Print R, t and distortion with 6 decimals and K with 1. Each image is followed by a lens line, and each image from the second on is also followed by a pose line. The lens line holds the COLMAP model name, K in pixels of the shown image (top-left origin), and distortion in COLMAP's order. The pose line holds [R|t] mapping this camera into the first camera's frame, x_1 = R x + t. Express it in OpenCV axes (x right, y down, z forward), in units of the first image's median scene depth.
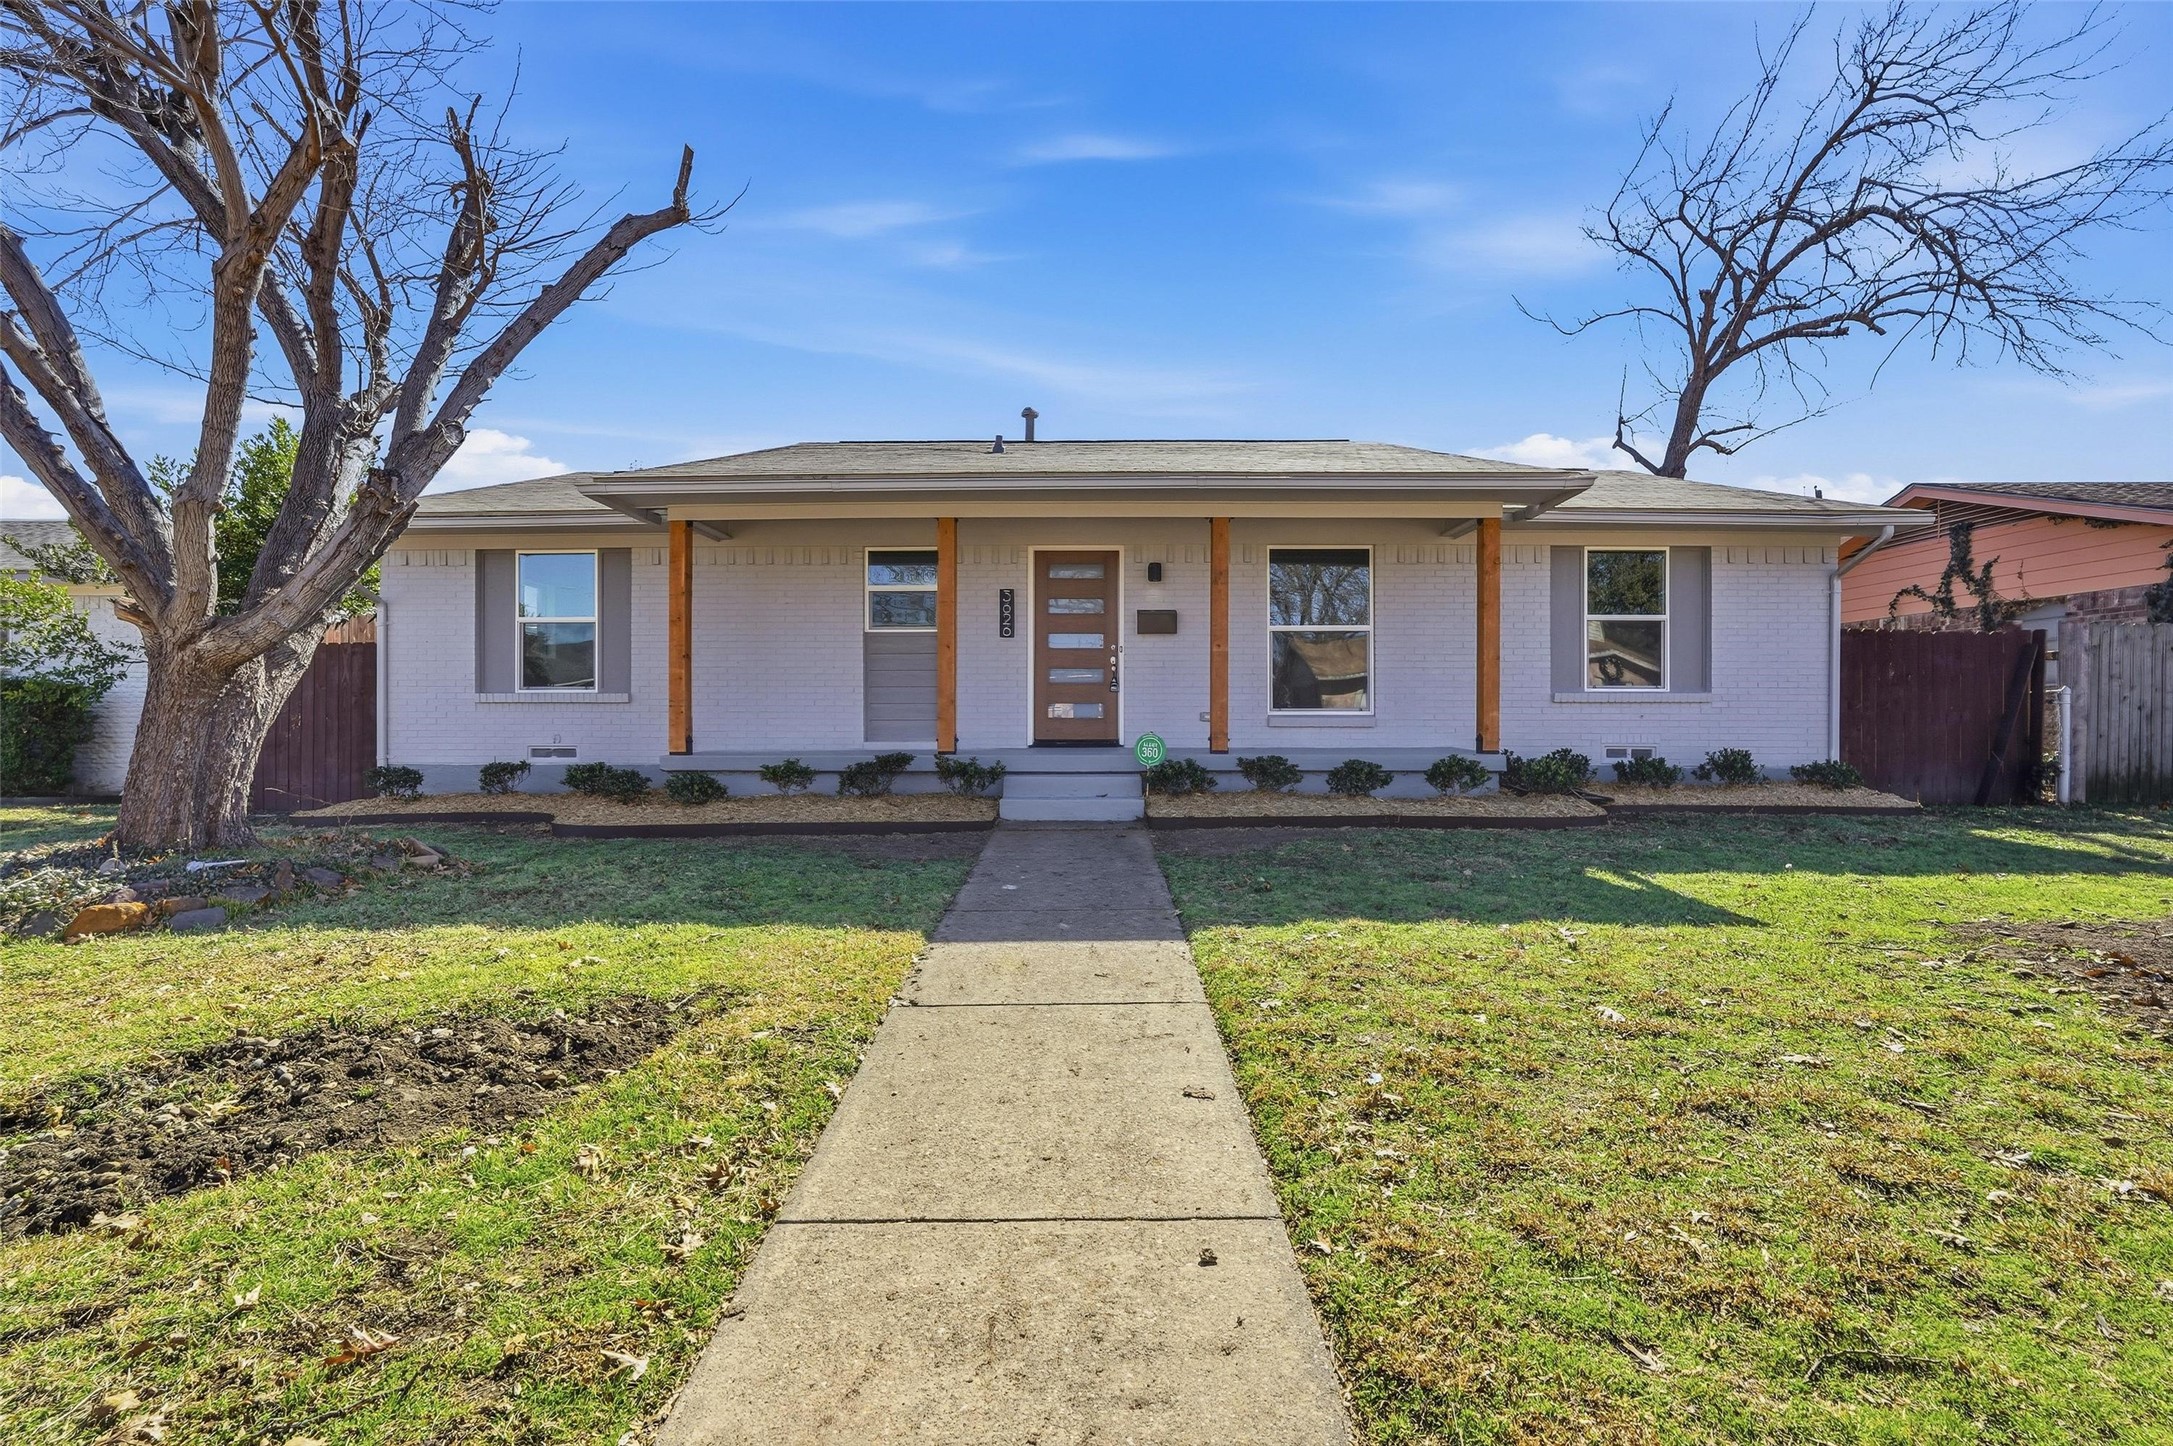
lens RADIAL K [[970.8, 0, 1083.3], [0, 970.8, 720.2], [0, 0, 1]] dist [-0.005161, 0.005182]
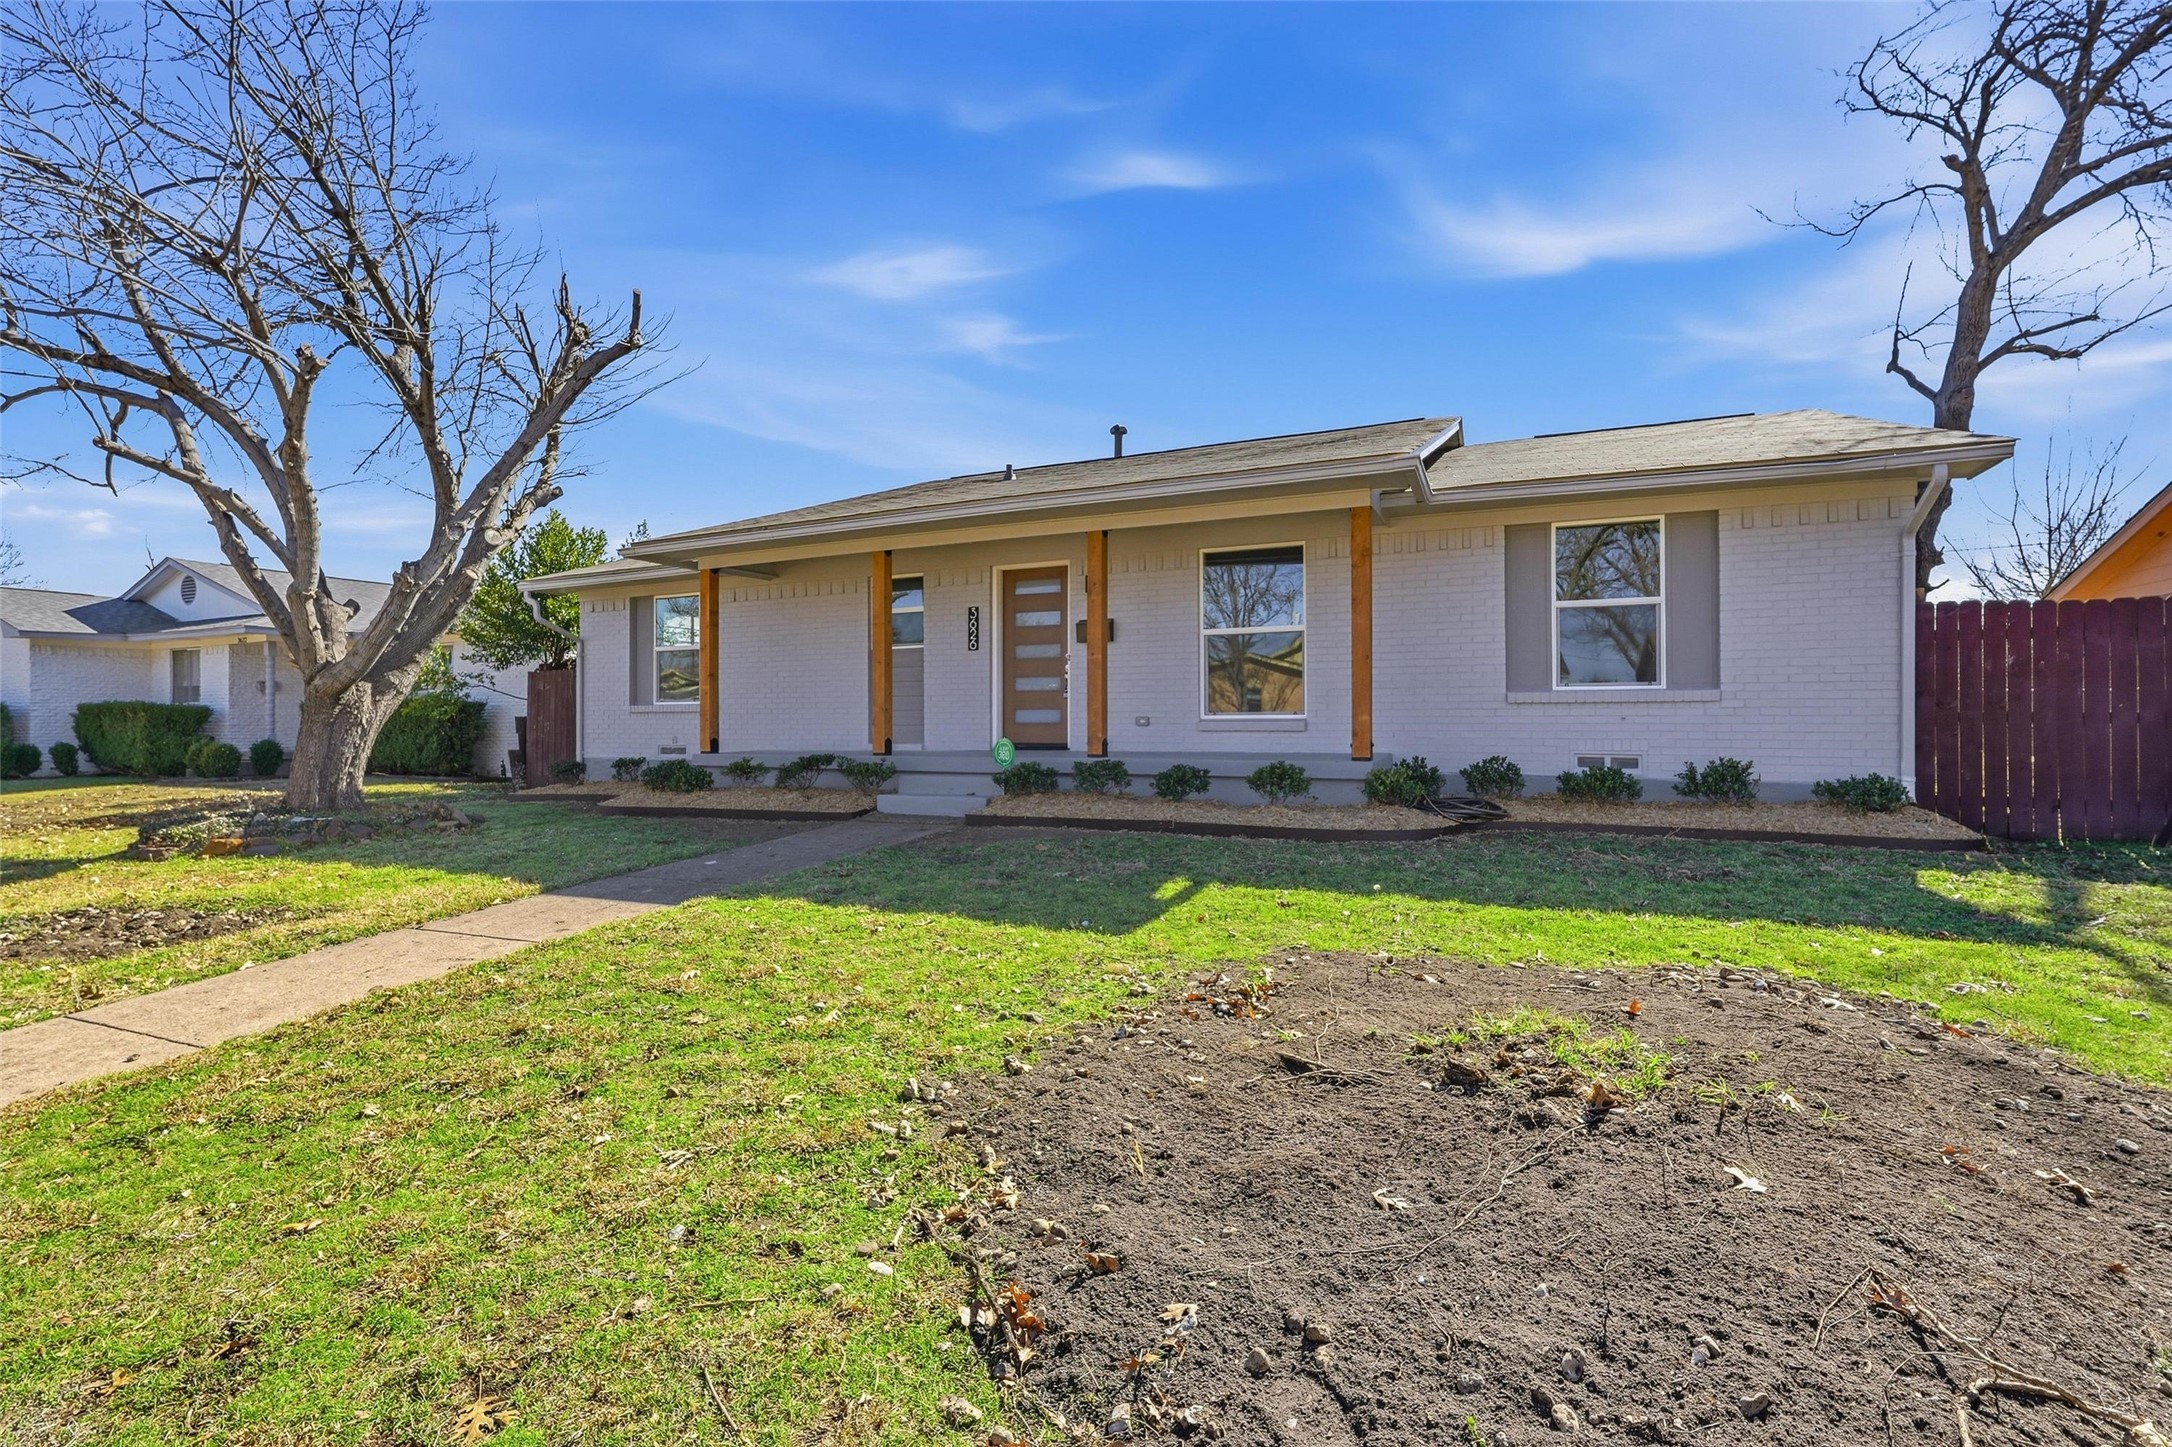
lens RADIAL K [[972.5, 0, 1075.2], [0, 972.5, 725.7], [0, 0, 1]] dist [-0.007496, 0.000938]
pose [[0.910447, -0.002268, -0.413620, 0.487545], [0.004552, 0.999979, 0.004536, -0.003898], [0.413601, -0.006012, 0.910438, 0.034240]]
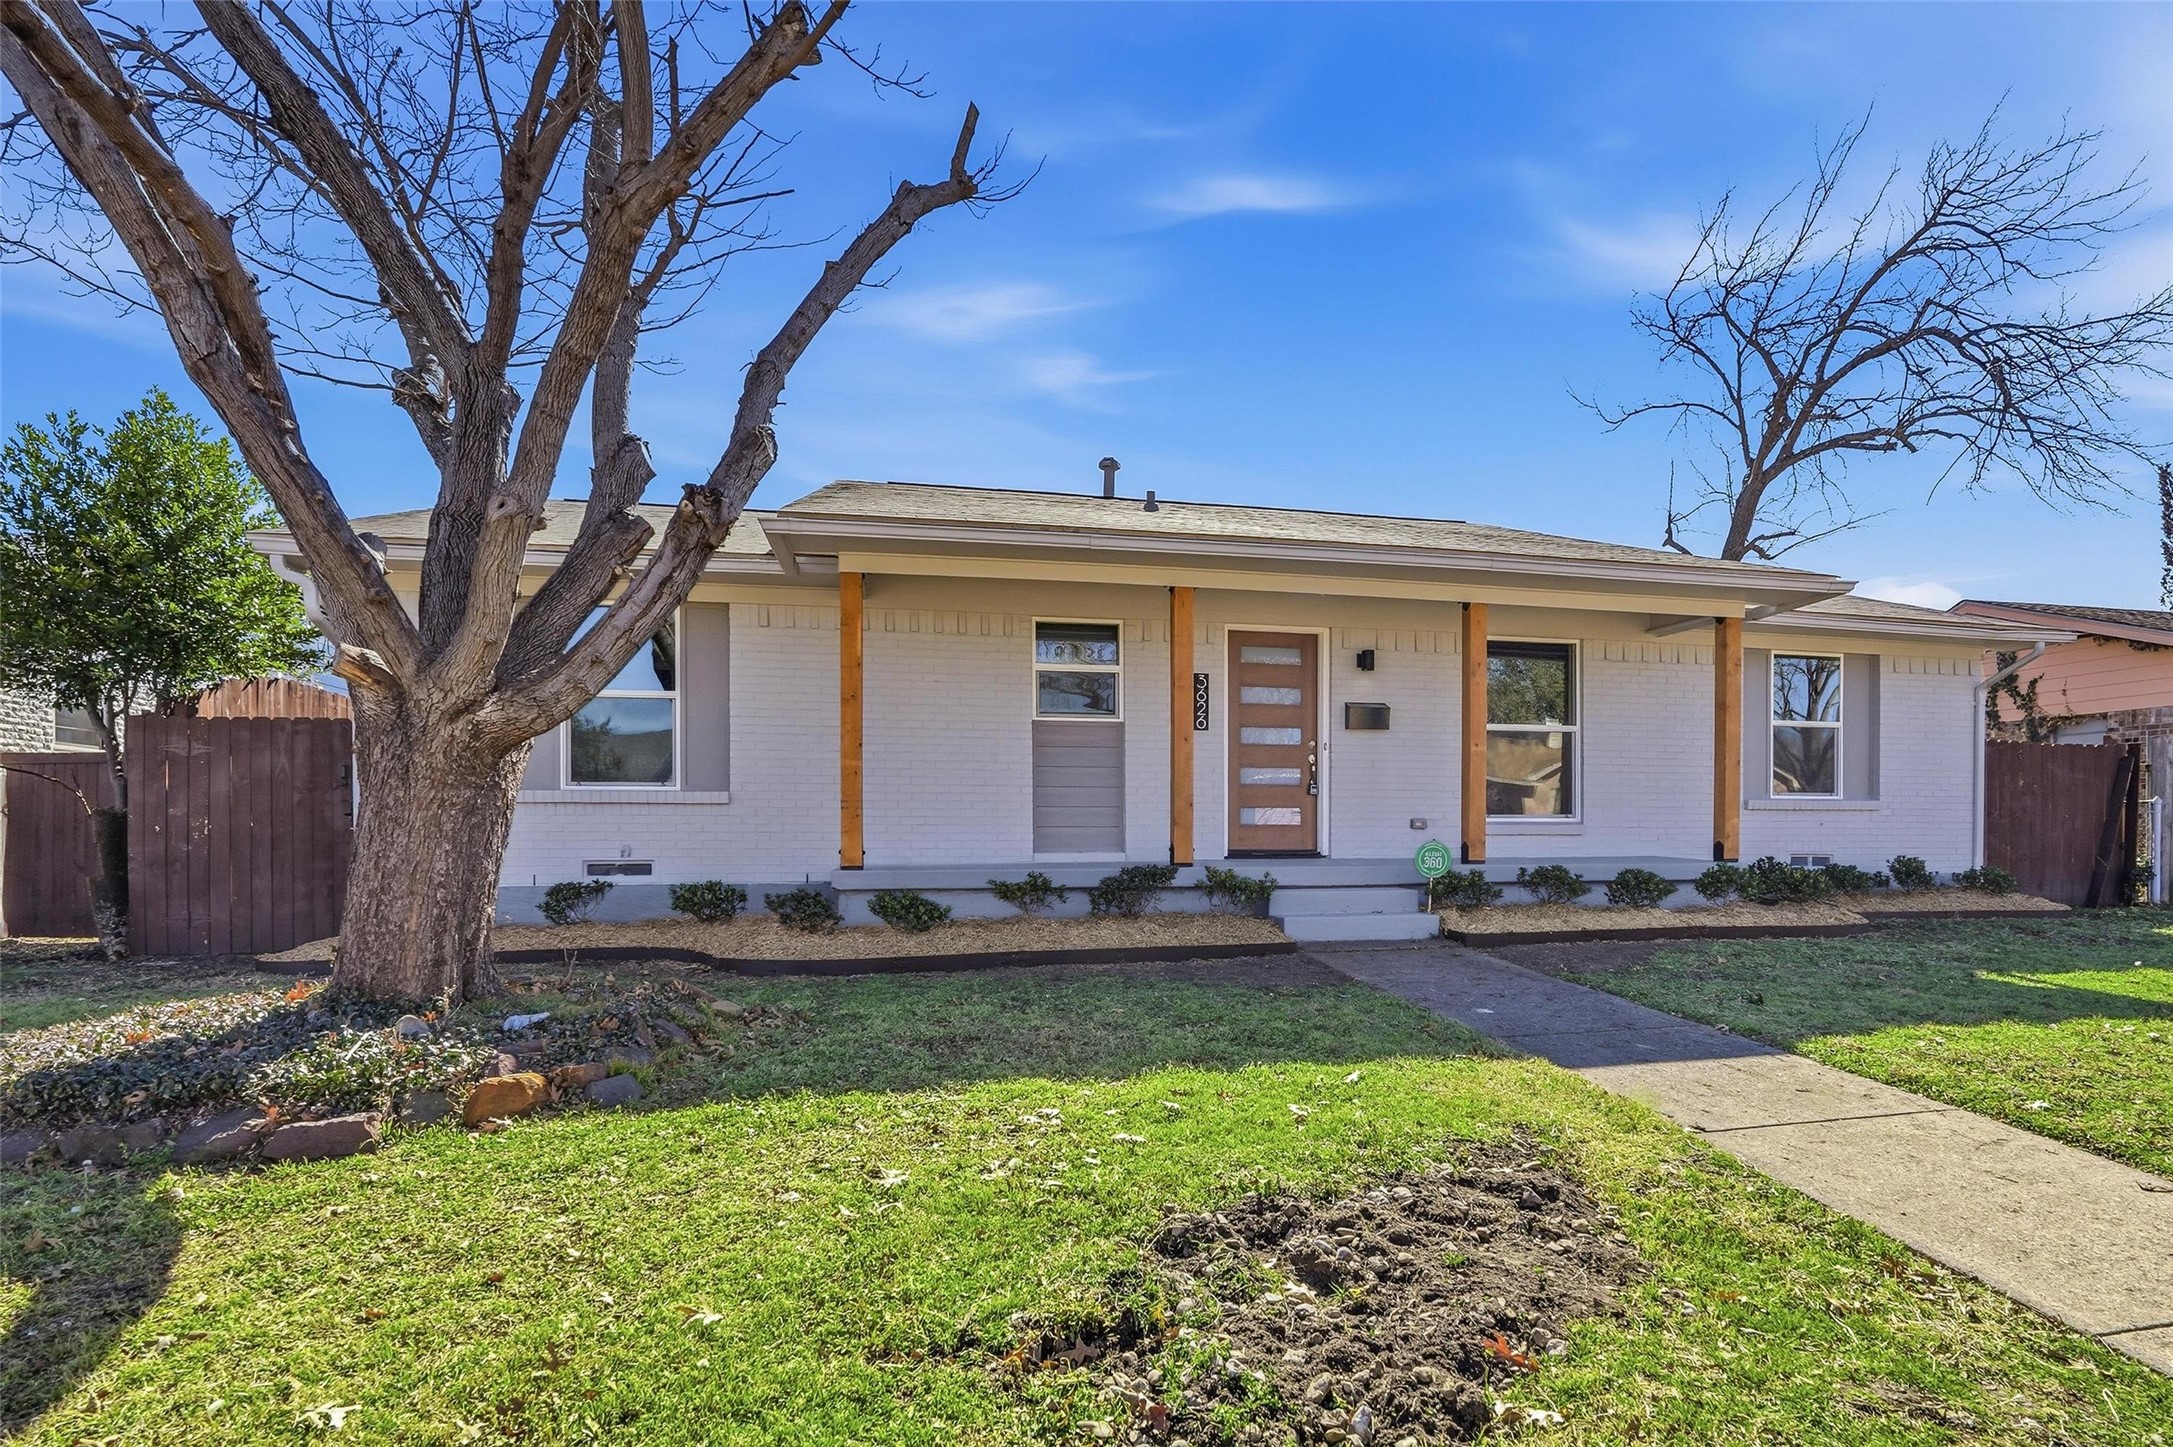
lens RADIAL K [[1139.2, 0, 1188.2], [0, 1139.2, 840.5], [0, 0, 1]] dist [0.001534, -0.000583]
pose [[0.969541, -0.001978, 0.244922, -0.335396], [0.000287, 0.999976, 0.006940, 0.005083], [-0.244929, -0.006658, 0.969518, 0.030804]]
